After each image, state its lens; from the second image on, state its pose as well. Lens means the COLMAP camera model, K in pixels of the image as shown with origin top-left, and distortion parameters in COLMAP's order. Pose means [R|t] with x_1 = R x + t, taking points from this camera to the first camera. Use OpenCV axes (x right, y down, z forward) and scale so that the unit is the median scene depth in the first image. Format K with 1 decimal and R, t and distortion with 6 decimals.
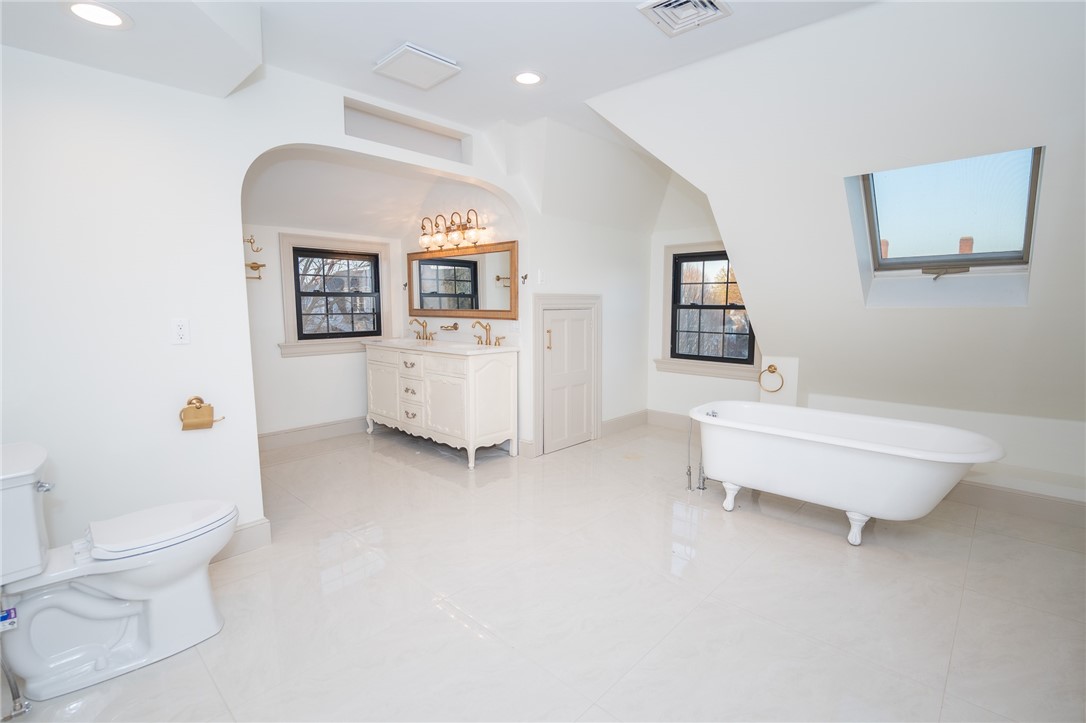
lens RADIAL K [[505.8, 0, 543.9], [0, 505.8, 364.8], [0, 0, 1]] dist [-0.004626, -0.000106]
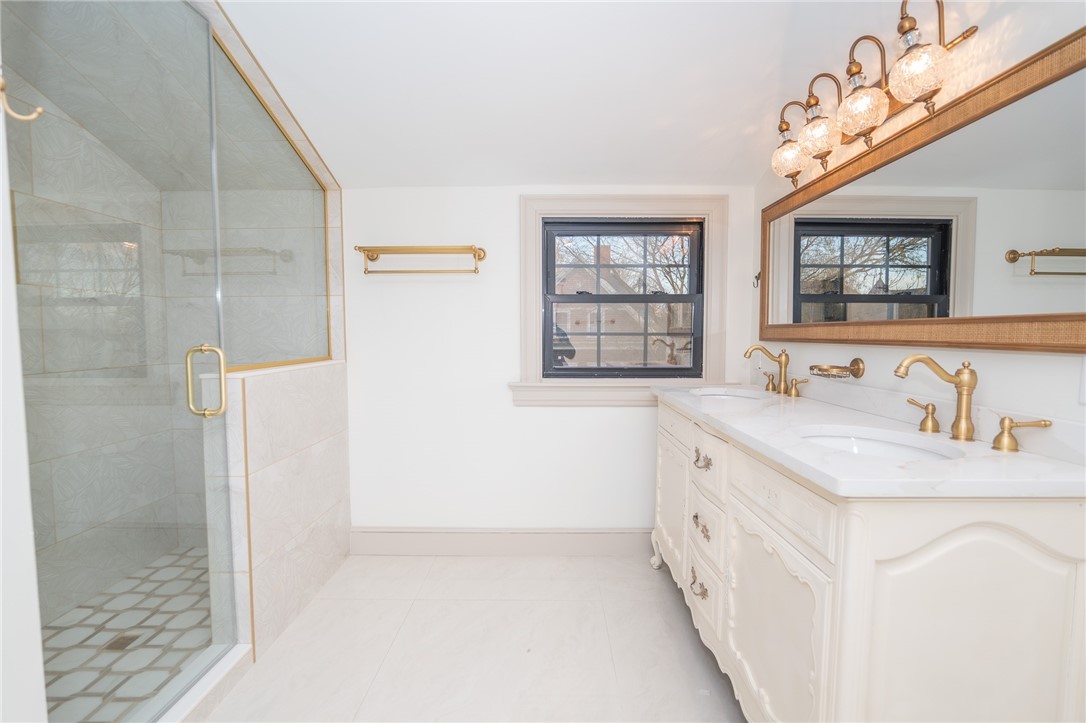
lens RADIAL K [[505.8, 0, 543.9], [0, 505.8, 364.8], [0, 0, 1]] dist [-0.004626, -0.000106]
pose [[0.678593, 0.045195, -0.733123, -0.059492], [-0.085488, 0.996182, -0.017718, -0.052429], [0.729523, 0.074696, 0.679866, 0.588043]]
